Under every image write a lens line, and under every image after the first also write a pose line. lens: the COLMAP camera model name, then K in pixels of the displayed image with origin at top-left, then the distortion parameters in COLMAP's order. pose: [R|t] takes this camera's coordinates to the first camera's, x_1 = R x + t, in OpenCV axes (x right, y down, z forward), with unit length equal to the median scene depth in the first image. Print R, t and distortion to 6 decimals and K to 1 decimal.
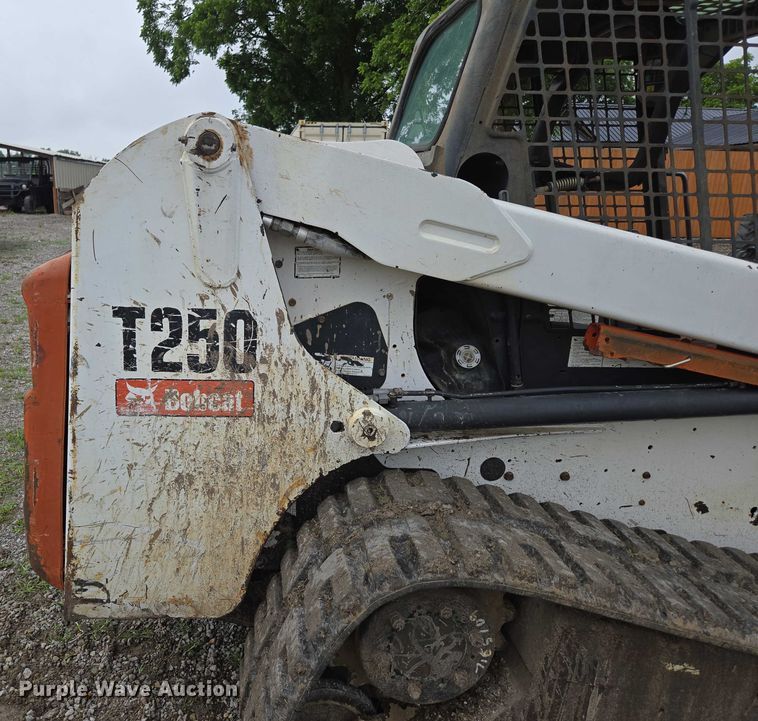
lens RADIAL K [[651.4, 0, 291.1], [0, 651.4, 353.7], [0, 0, 1]] dist [0.079611, -0.064892]
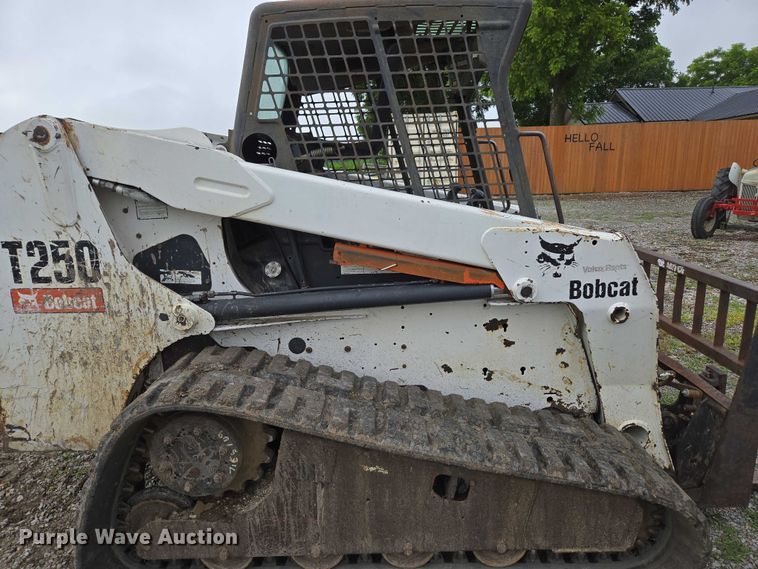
lens RADIAL K [[510.5, 0, 376.9], [0, 510.5, 276.7], [0, 0, 1]] dist [0.071378, -0.059915]
pose [[0.997544, -0.033894, -0.061303, 0.654822], [0.031738, 0.998855, -0.035798, 0.079562], [0.062446, 0.033764, 0.997477, -0.159706]]
